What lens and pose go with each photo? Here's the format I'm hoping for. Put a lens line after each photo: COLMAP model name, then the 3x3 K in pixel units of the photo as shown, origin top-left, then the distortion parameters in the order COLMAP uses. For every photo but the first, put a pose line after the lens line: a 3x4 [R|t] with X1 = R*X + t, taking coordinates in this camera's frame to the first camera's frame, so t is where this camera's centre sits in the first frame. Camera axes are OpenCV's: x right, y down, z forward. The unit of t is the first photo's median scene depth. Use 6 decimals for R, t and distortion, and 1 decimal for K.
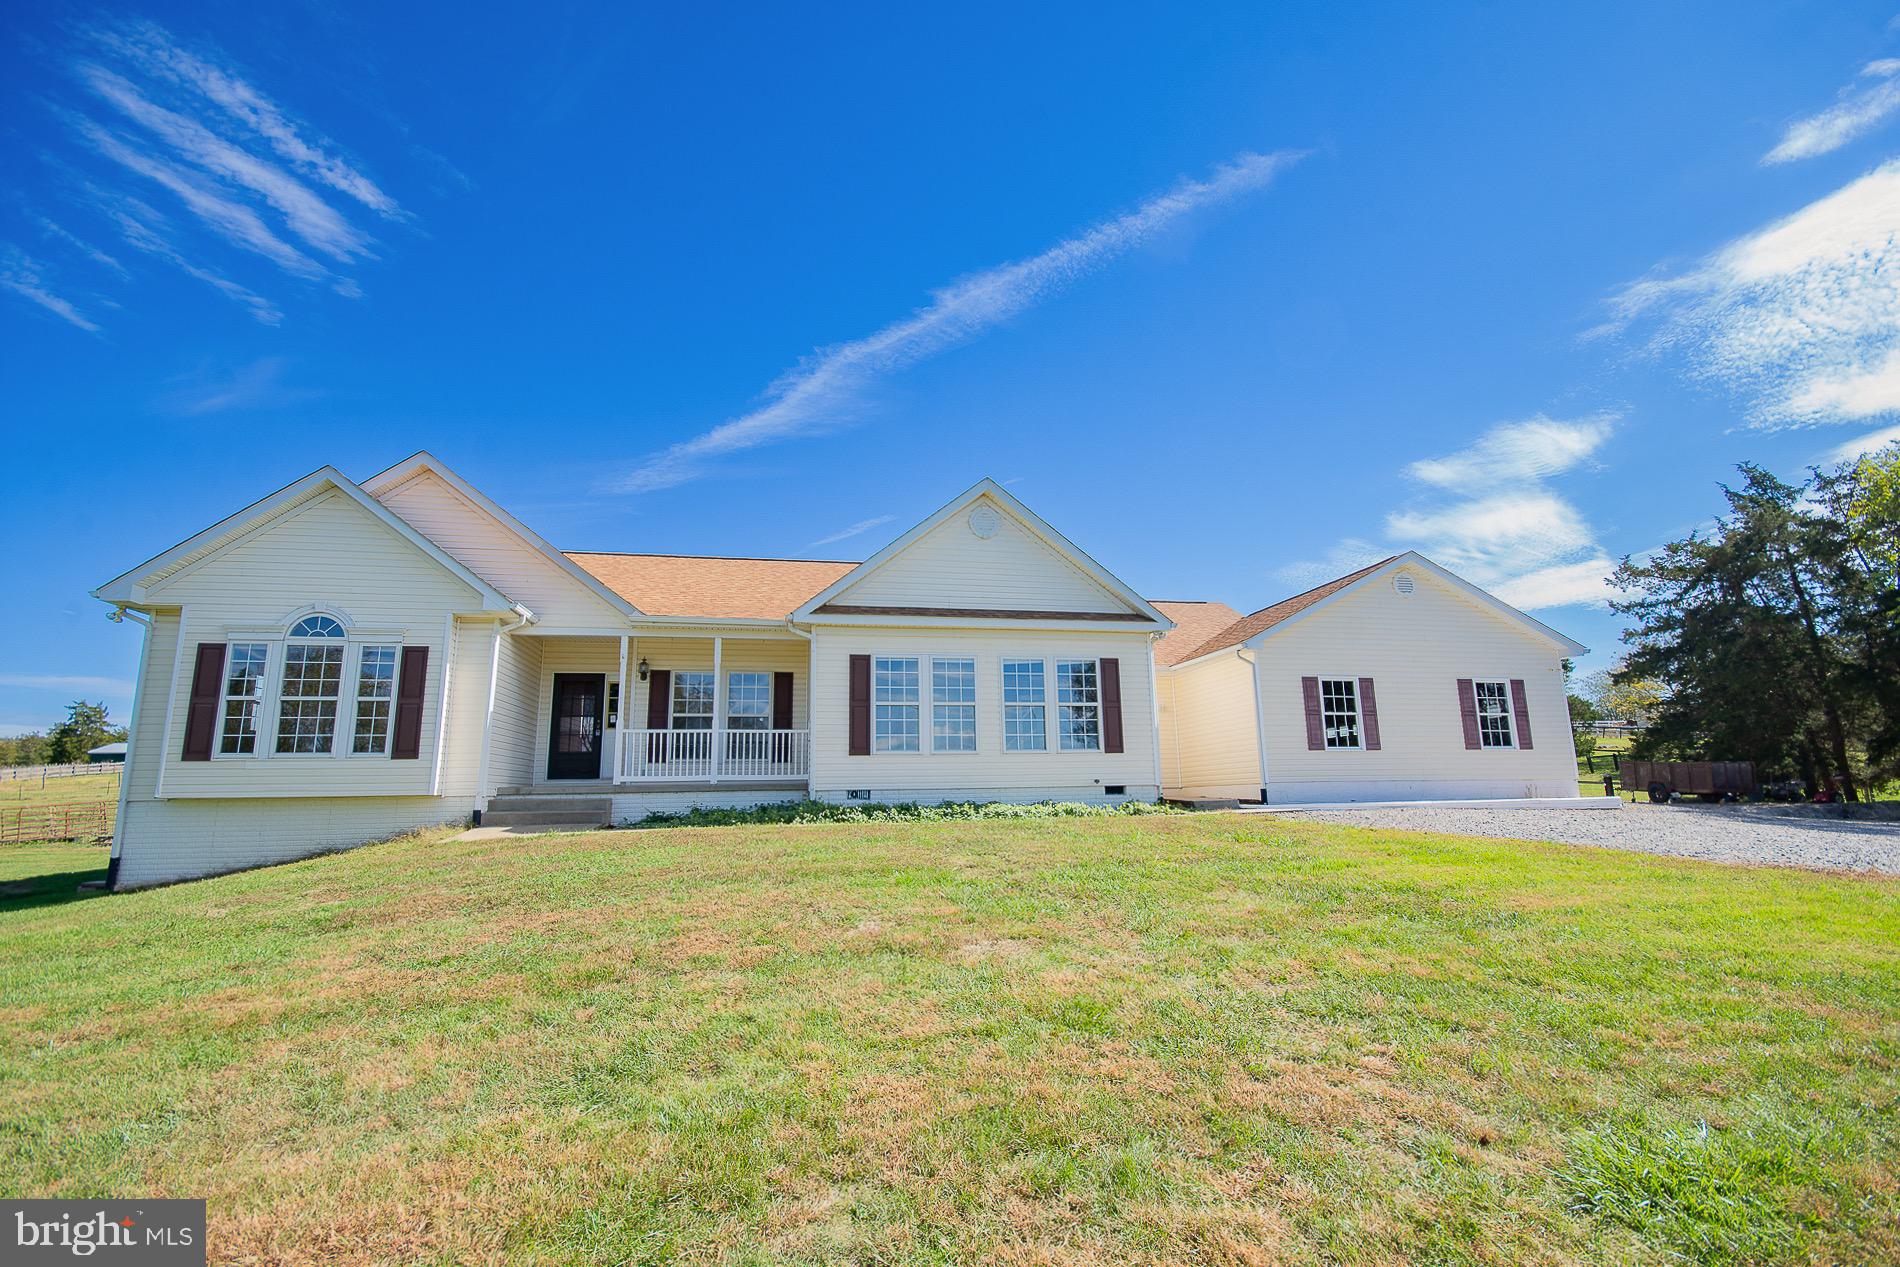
lens RADIAL K [[896.4, 0, 945.8], [0, 896.4, 623.6], [0, 0, 1]] dist [-0.003384, -0.001293]
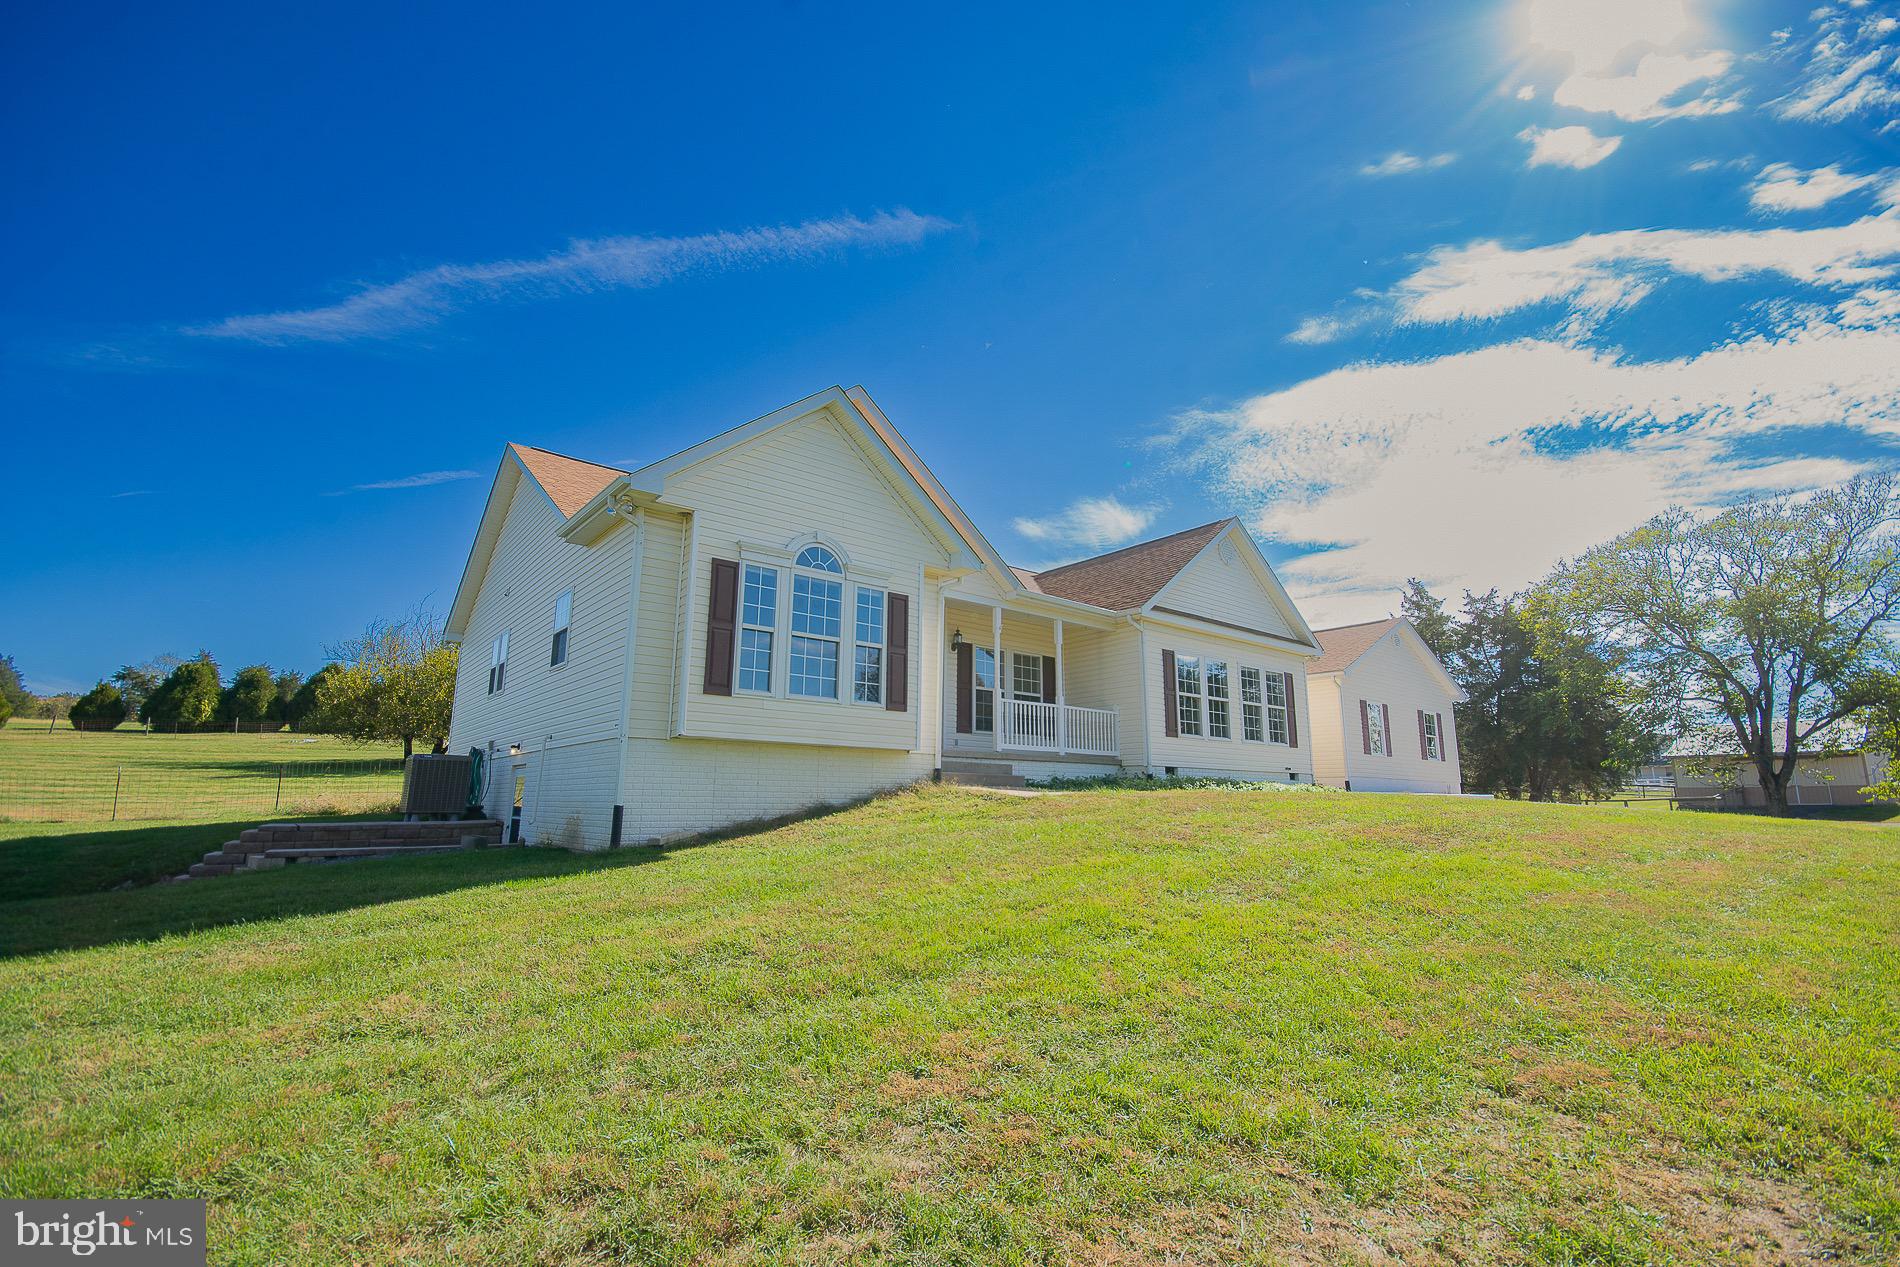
lens RADIAL K [[896.4, 0, 945.8], [0, 896.4, 623.6], [0, 0, 1]] dist [-0.003384, -0.001293]
pose [[0.882037, 0.120825, 0.455424, -0.812756], [-0.119166, 0.992343, -0.032479, 0.068044], [-0.455861, -0.025624, 0.889682, 0.103773]]
